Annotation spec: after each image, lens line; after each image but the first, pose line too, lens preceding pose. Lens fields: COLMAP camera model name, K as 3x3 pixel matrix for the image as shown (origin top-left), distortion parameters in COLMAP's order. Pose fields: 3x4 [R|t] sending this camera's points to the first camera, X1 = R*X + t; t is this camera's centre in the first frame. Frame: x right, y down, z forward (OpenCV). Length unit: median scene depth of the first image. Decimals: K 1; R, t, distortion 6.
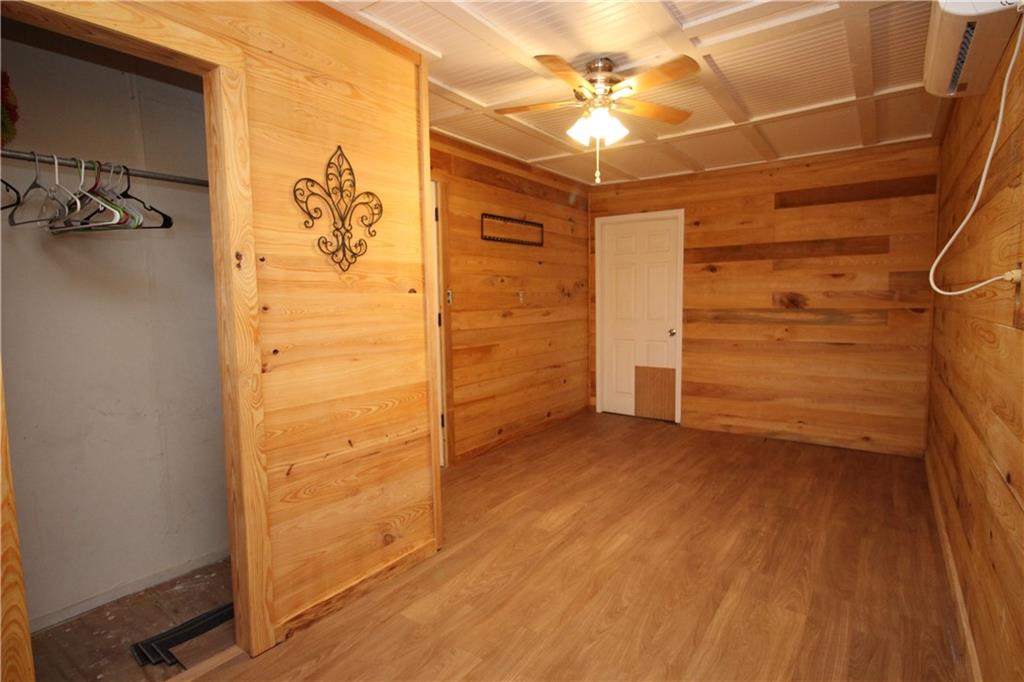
lens RADIAL K [[517.8, 0, 512.1], [0, 517.8, 342.4], [0, 0, 1]] dist [0.003523, 0.000491]
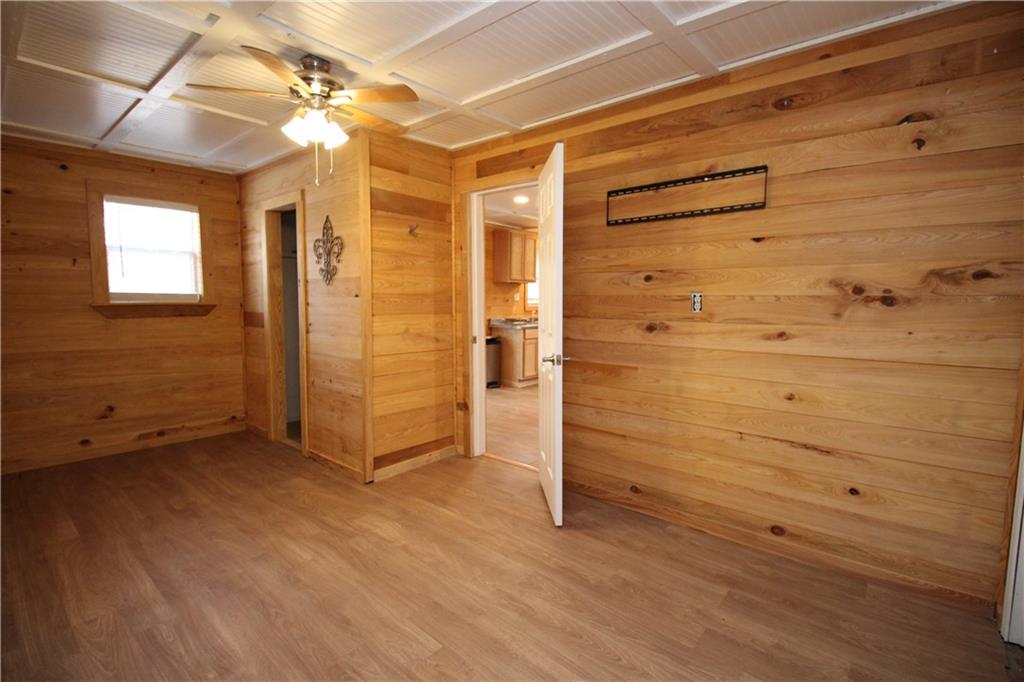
lens RADIAL K [[475.1, 0, 512.7], [0, 475.1, 338.0], [0, 0, 1]] dist [-0.008949, -0.002694]
pose [[-0.080651, 0.099861, -0.991727, 0.656421], [-0.086635, 0.990501, 0.106783, -0.095898], [0.992970, 0.094531, -0.071234, 0.910463]]
